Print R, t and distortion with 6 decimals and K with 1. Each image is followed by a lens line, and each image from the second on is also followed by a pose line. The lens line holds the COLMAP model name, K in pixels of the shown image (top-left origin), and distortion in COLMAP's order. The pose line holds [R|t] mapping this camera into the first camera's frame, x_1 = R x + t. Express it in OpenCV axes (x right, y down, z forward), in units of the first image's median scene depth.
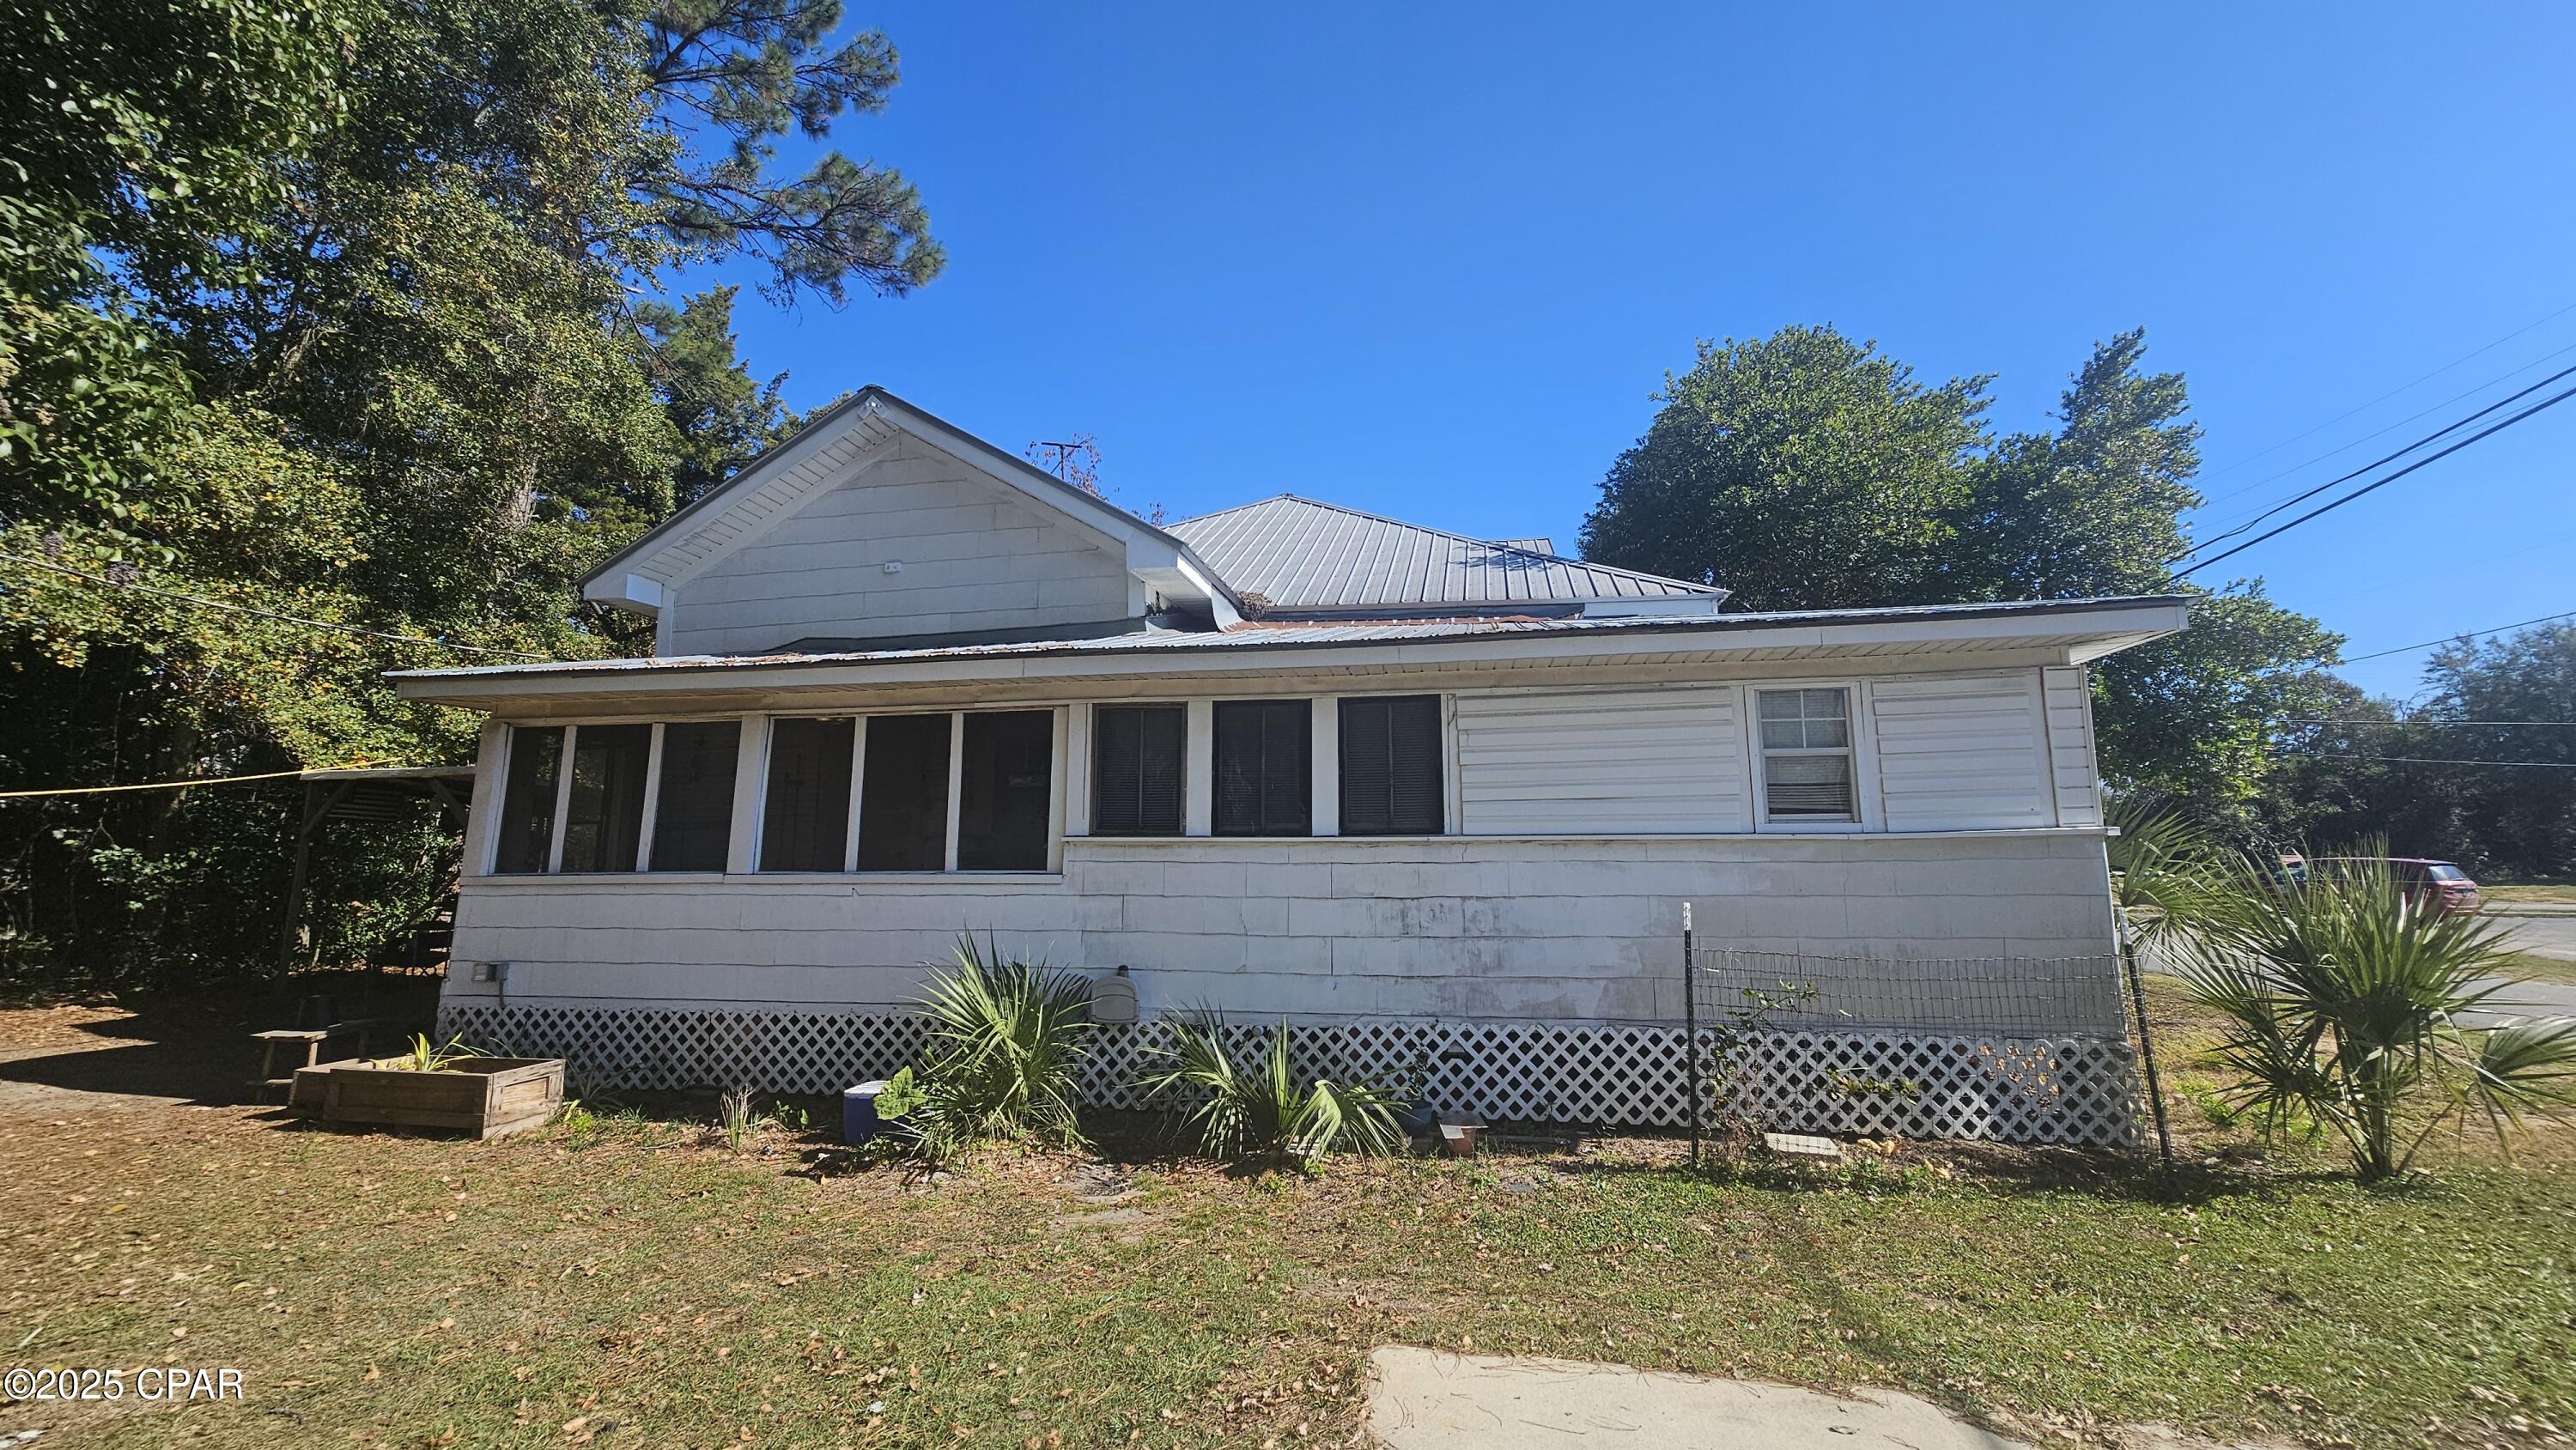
lens RADIAL K [[1055.9, 0, 1299.1], [0, 1055.9, 723.9], [0, 0, 1]] dist [-0.002237, 0.000038]
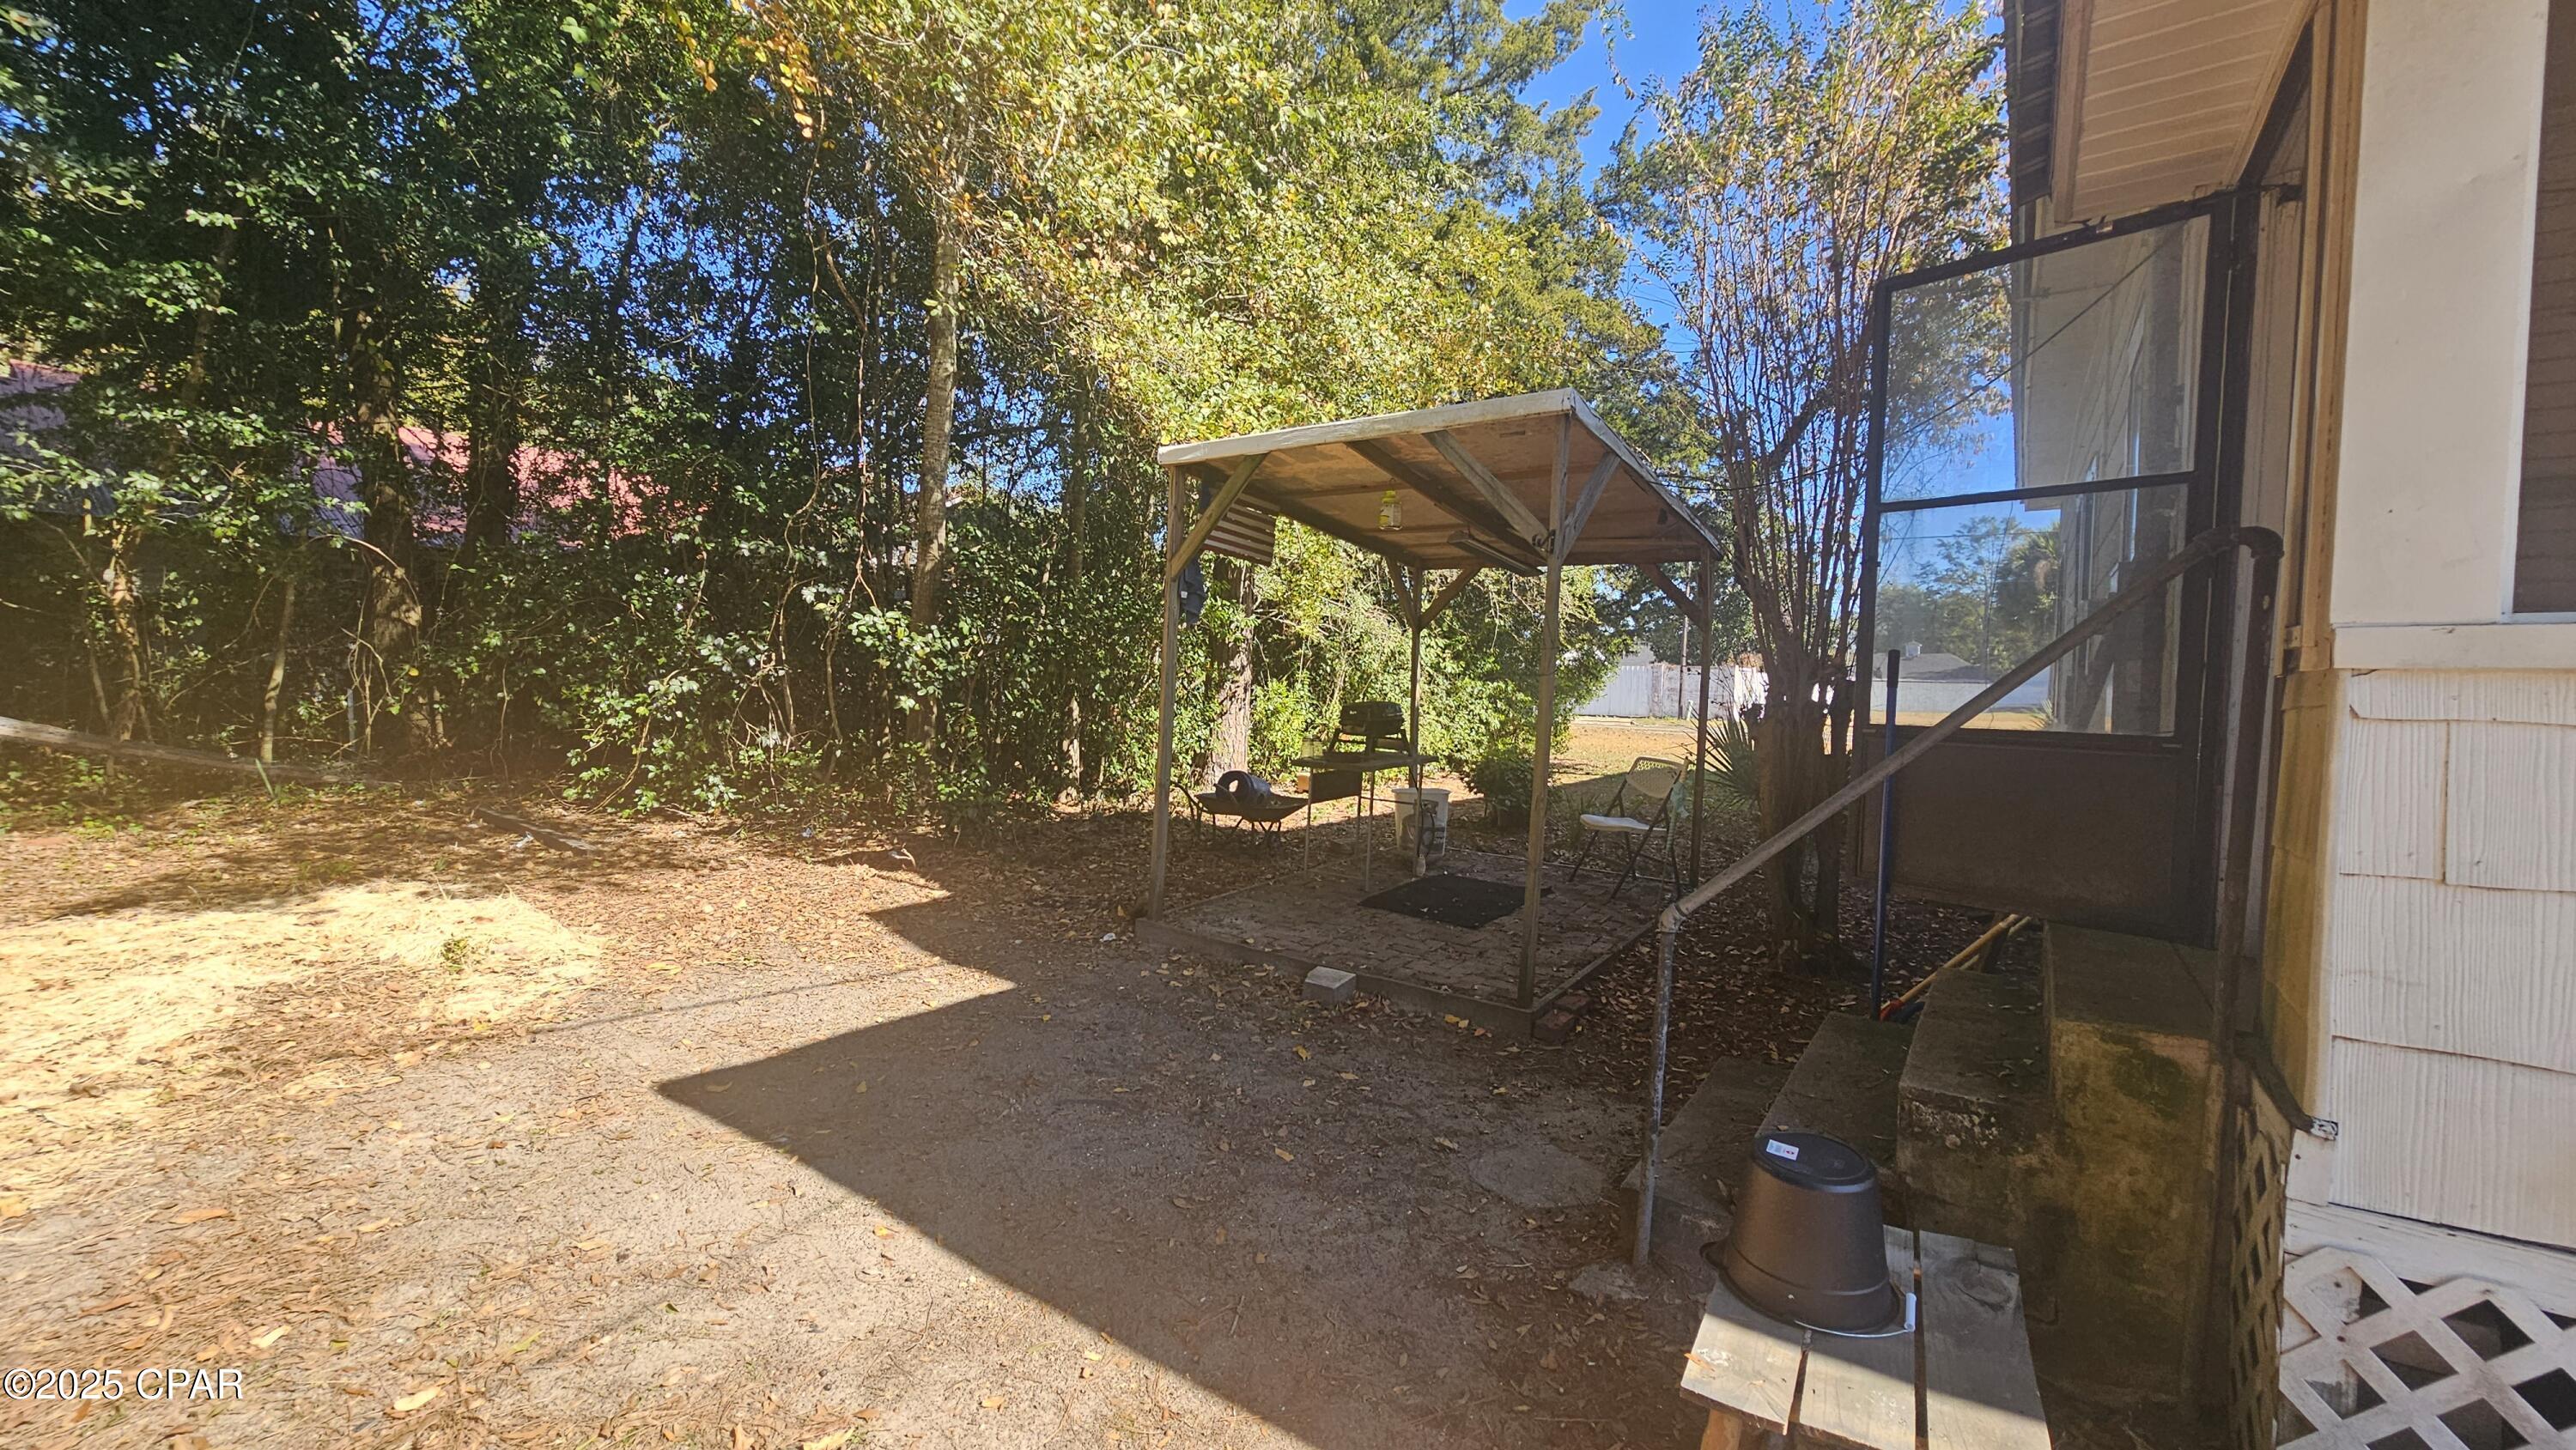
lens RADIAL K [[1055.9, 0, 1299.1], [0, 1055.9, 723.9], [0, 0, 1]] dist [-0.002237, 0.000038]
pose [[0.913401, 0.042054, -0.404883, -1.040066], [0.024885, 0.987020, 0.158658, 0.147559], [0.406299, -0.154994, 0.900499, 0.856359]]
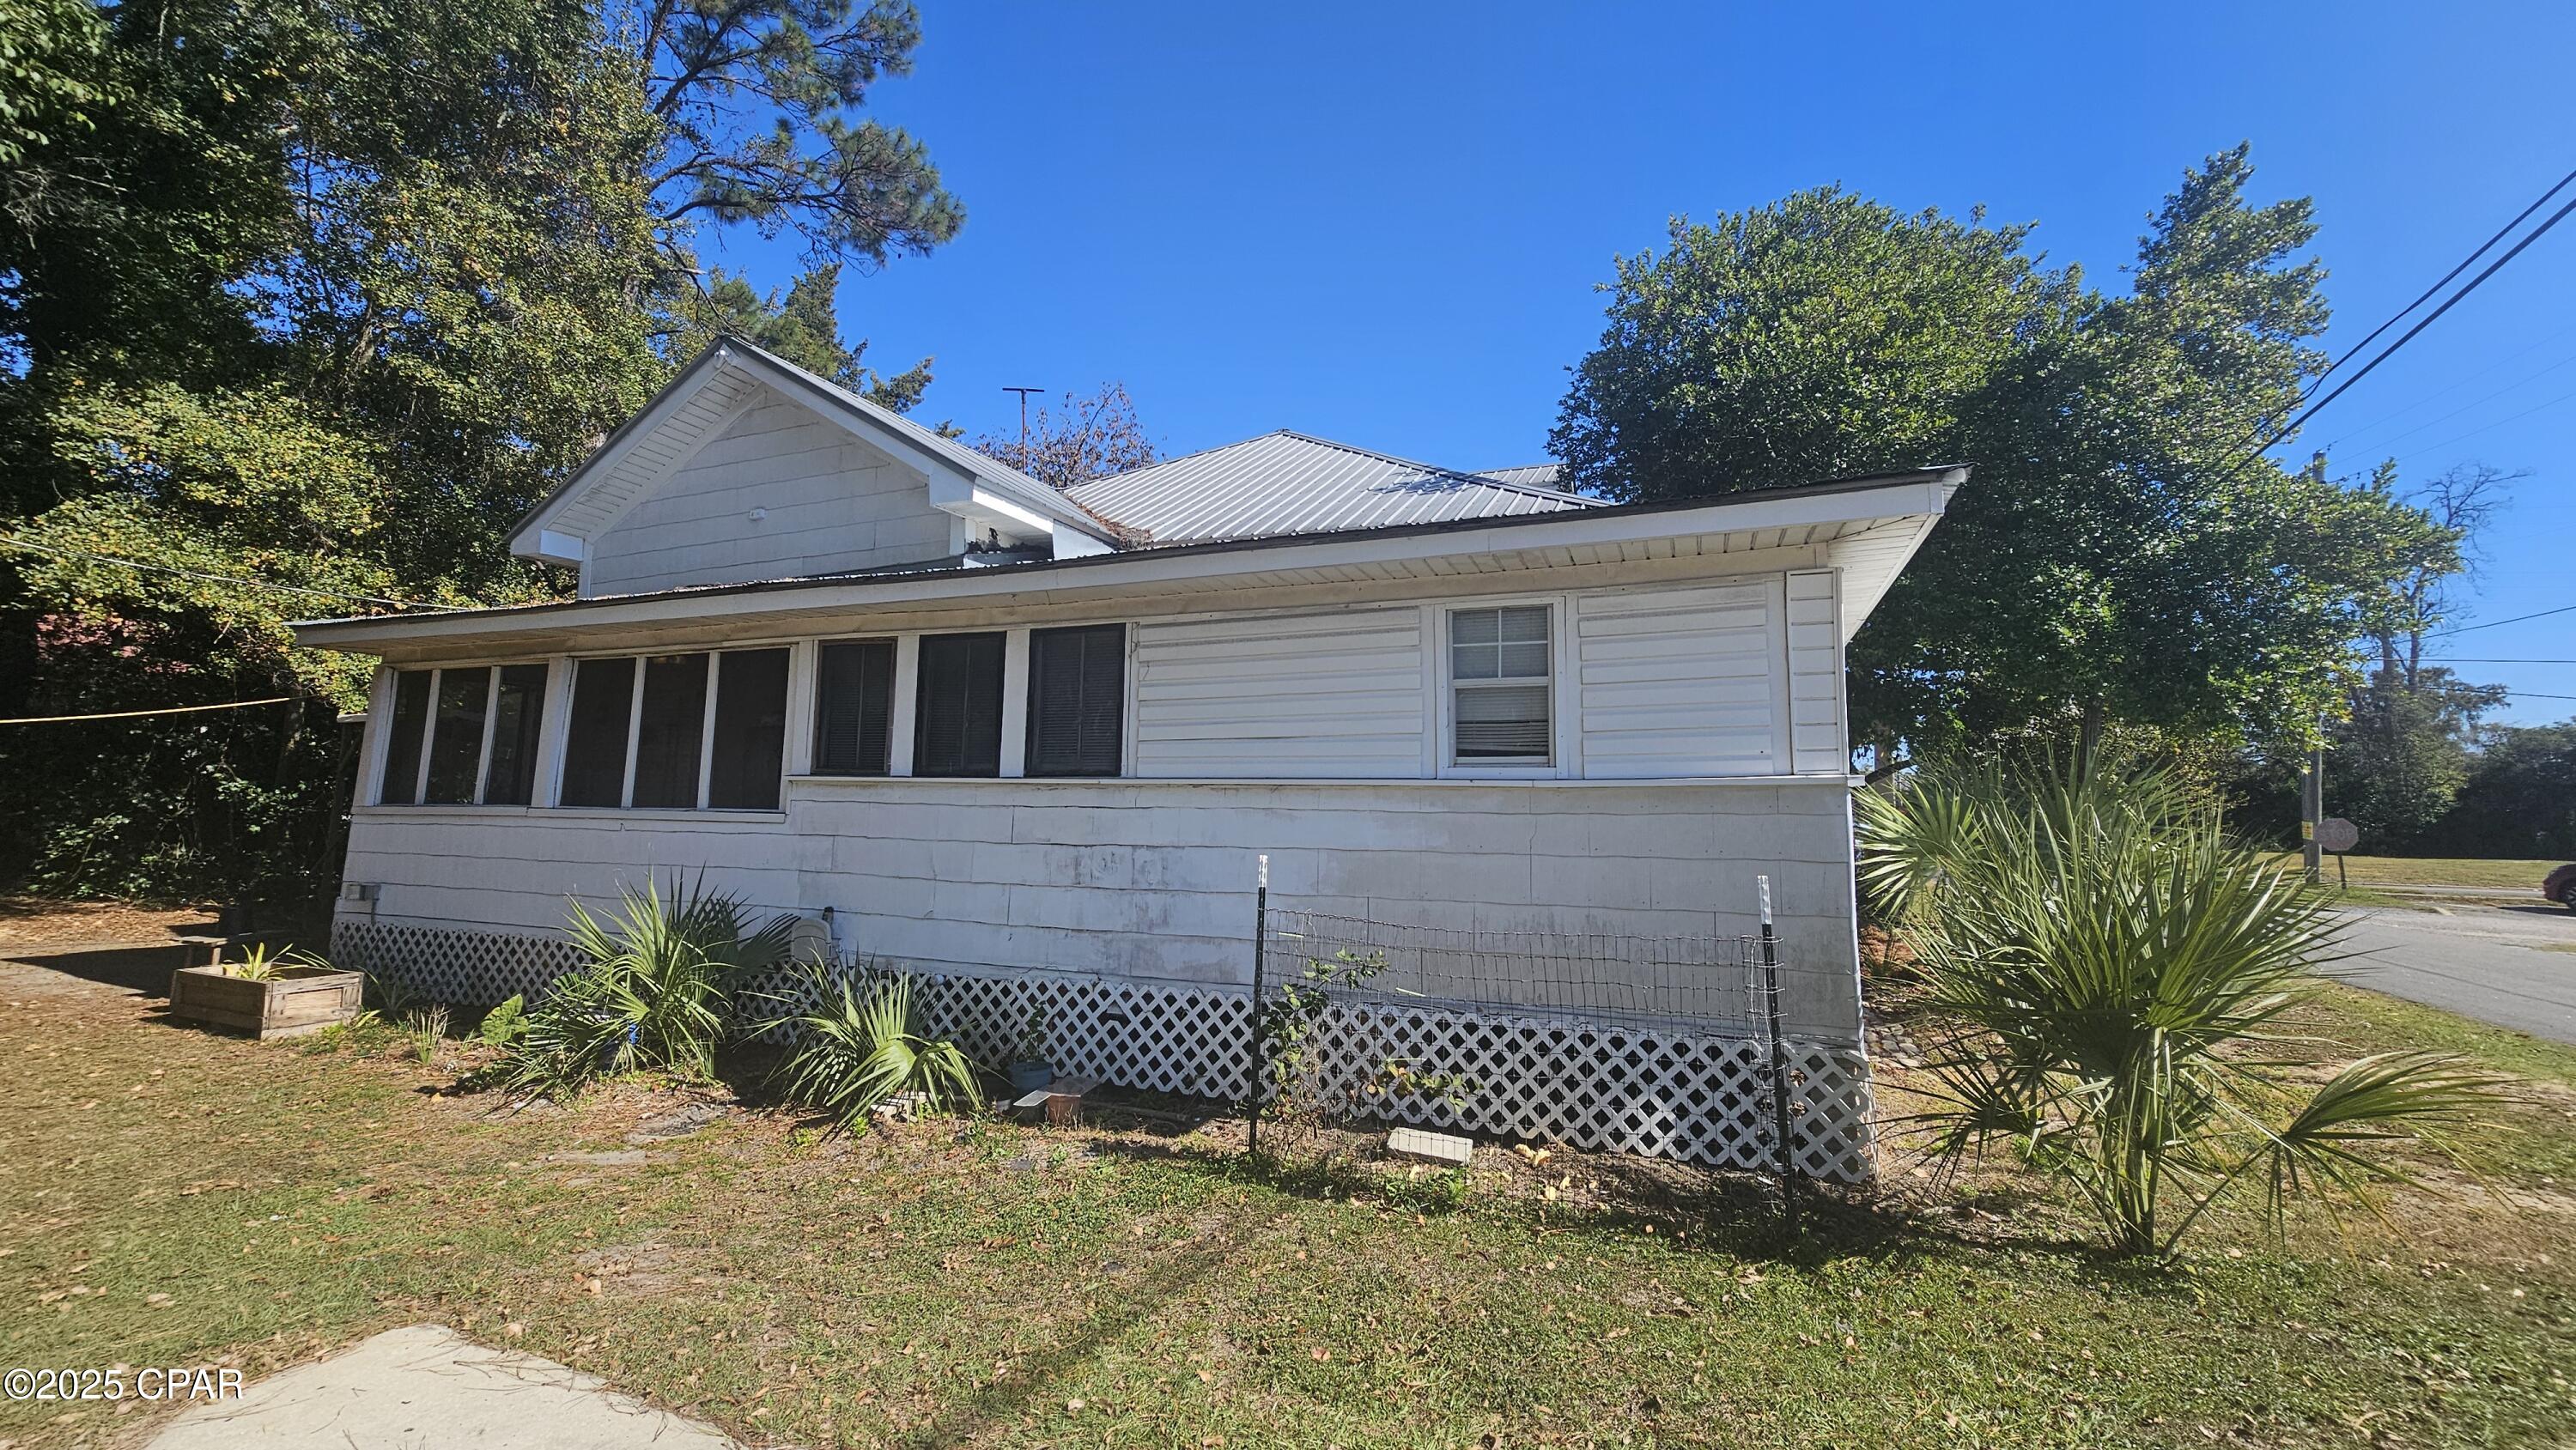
lens RADIAL K [[1055.9, 0, 1299.1], [0, 1055.9, 723.9], [0, 0, 1]] dist [-0.002237, 0.000038]
pose [[0.978624, 0.001832, -0.205649, 0.481154], [0.006612, 0.999163, 0.040366, 0.023680], [0.205551, -0.040863, 0.977793, 0.145139]]
